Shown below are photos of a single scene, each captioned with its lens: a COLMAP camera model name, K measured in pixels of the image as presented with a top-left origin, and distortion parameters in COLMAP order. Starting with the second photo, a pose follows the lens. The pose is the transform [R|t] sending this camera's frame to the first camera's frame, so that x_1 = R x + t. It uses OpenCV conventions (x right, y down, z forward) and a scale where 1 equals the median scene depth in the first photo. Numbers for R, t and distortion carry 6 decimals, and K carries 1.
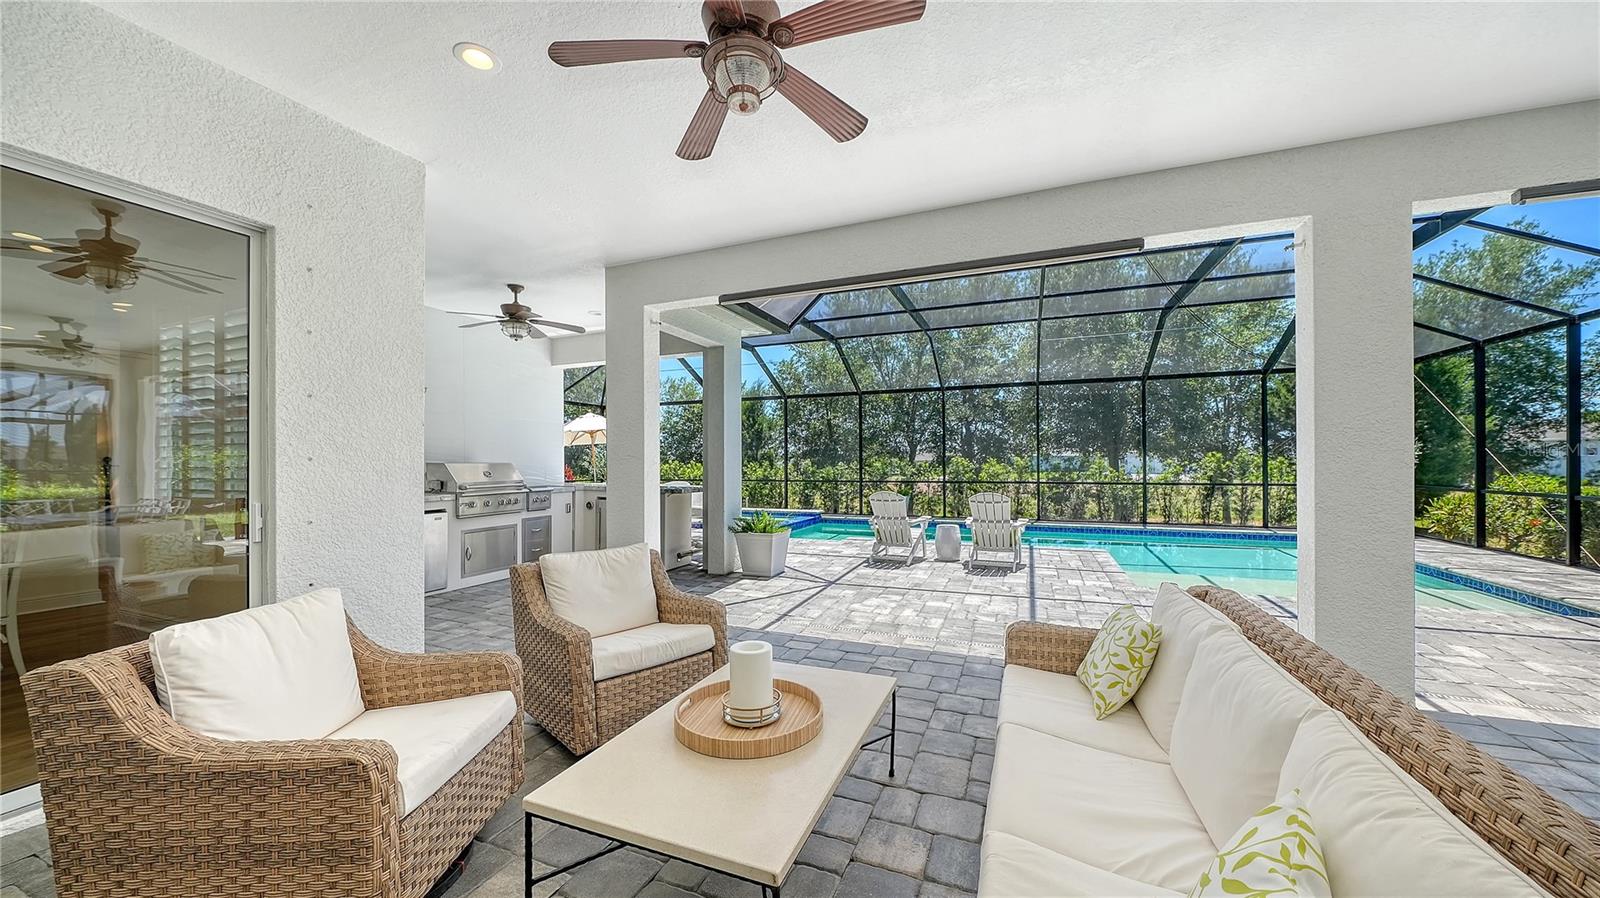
lens RADIAL K [[558.2, 0, 805.1], [0, 558.2, 456.1], [0, 0, 1]] dist [-0.000848, -0.000374]
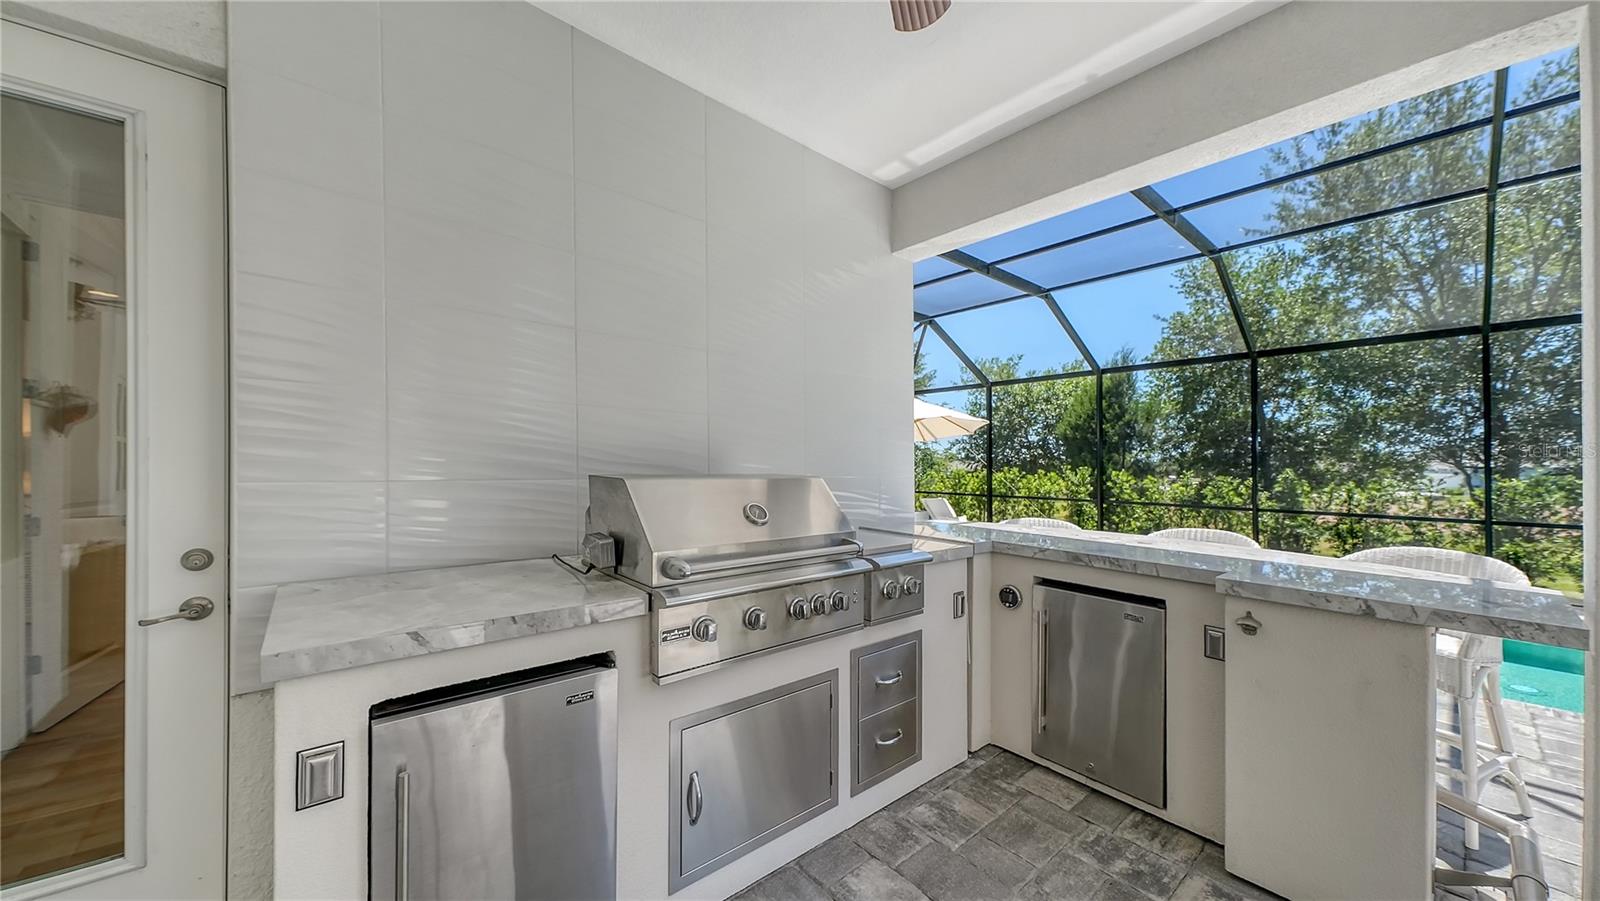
lens RADIAL K [[558.2, 0, 805.1], [0, 558.2, 457.6], [0, 0, 1]] dist [-0.000848, -0.000374]
pose [[0.893457, 0.008745, -0.449064, -0.198824], [-0.006301, 0.999956, 0.006935, -0.000908], [0.449105, -0.003366, 0.893473, 0.359792]]
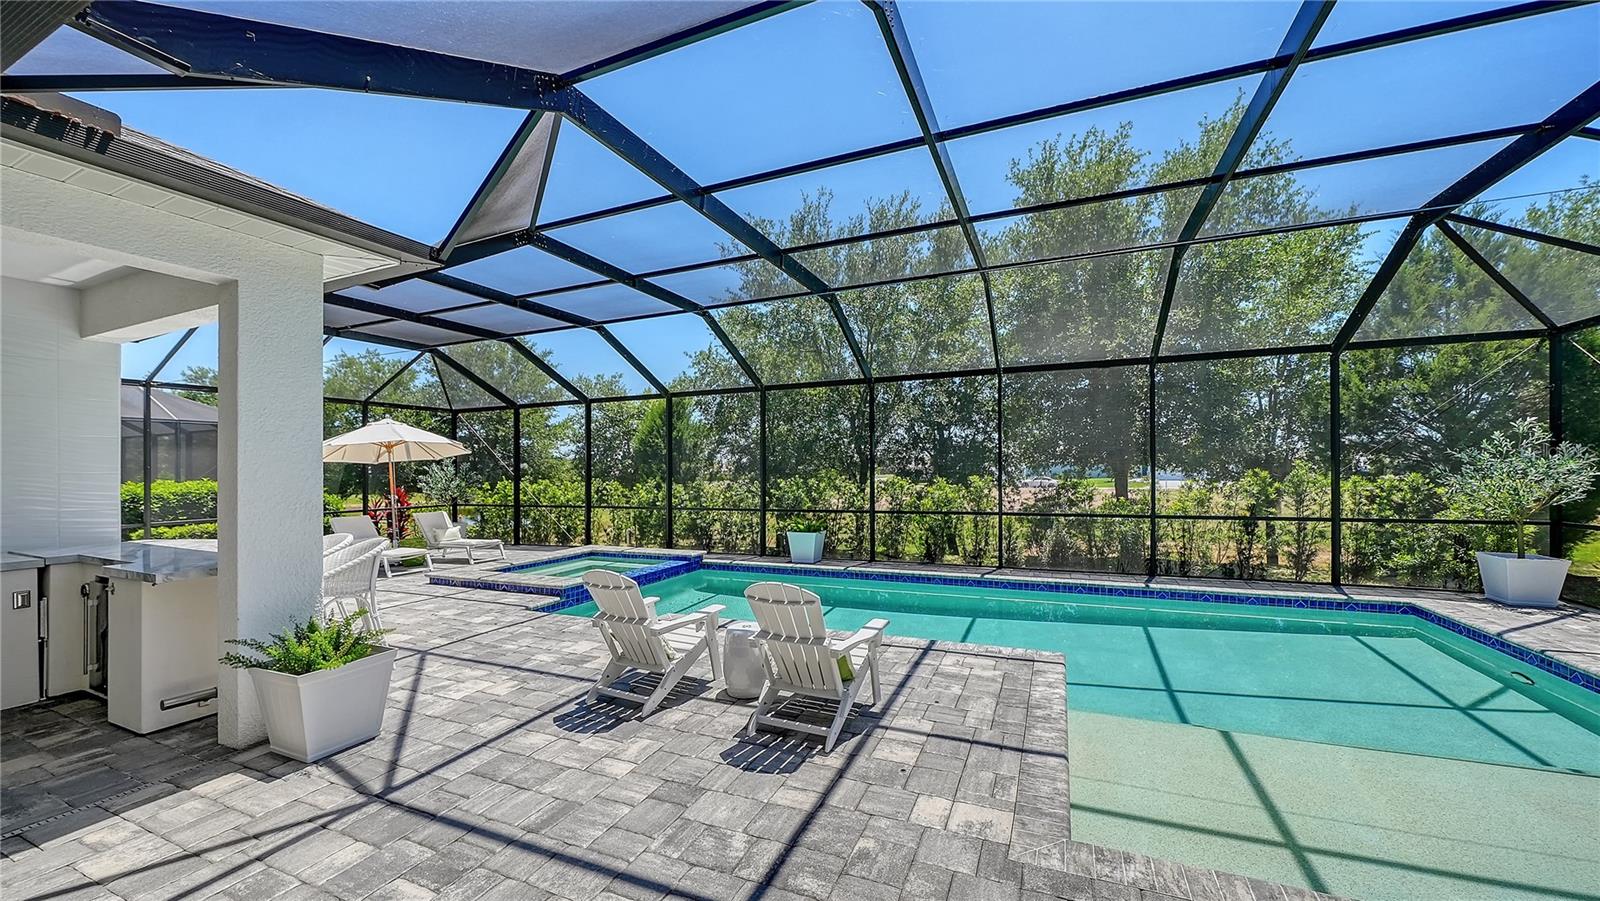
lens RADIAL K [[602.2, 0, 789.3], [0, 602.2, 468.5], [0, 0, 1]] dist [-0.002596, -0.000079]
pose [[0.999663, -0.006280, -0.025175, 0.181486], [0.006534, 0.999929, 0.009997, -0.019273], [0.025111, -0.010158, 0.999633, 0.251951]]
